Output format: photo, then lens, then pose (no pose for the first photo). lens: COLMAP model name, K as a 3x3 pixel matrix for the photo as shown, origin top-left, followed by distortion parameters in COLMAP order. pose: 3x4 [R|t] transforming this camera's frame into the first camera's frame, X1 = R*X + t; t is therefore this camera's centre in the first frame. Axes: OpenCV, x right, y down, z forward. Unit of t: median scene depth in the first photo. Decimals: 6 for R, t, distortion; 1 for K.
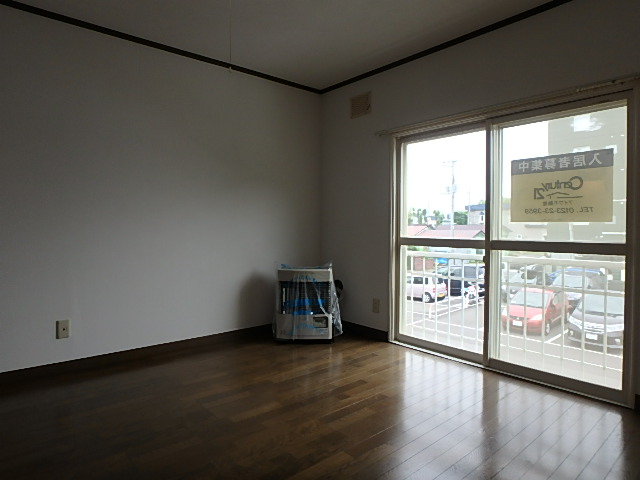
lens RADIAL K [[403.9, 0, 320.0], [0, 403.9, 240.0], [0, 0, 1]] dist [0.002058, 0.001582]
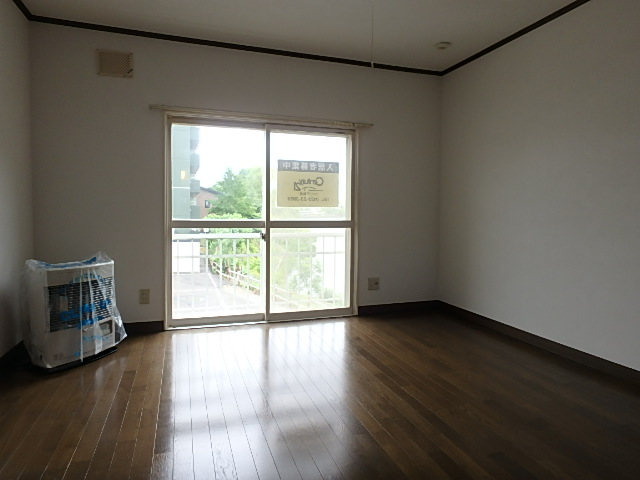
lens RADIAL K [[403.9, 0, 320.0], [0, 403.9, 240.0], [0, 0, 1]] dist [0.002058, 0.001582]
pose [[0.381491, -0.066960, 0.921944, -0.694030], [0.023528, 0.997753, 0.062730, -0.014778], [-0.924073, -0.002240, 0.382210, 0.371585]]
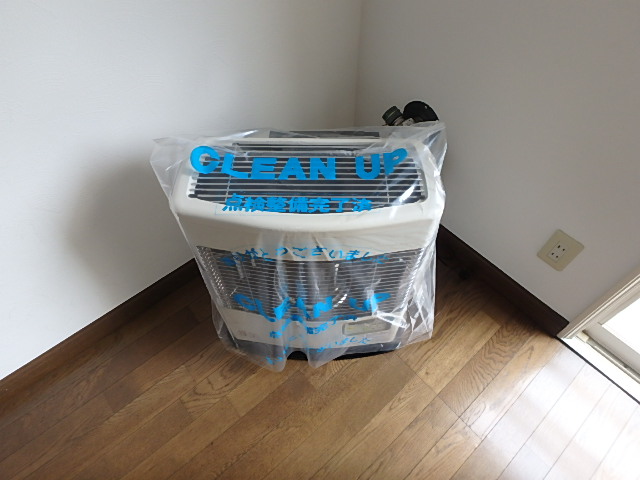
lens RADIAL K [[403.9, 0, 320.0], [0, 403.9, 240.0], [0, 0, 1]] dist [0.002058, 0.001582]
pose [[0.999991, 0.001360, -0.003941, -0.038814], [0.002297, 0.609057, 0.793123, -0.090989], [0.003479, -0.793125, 0.609048, 1.067264]]
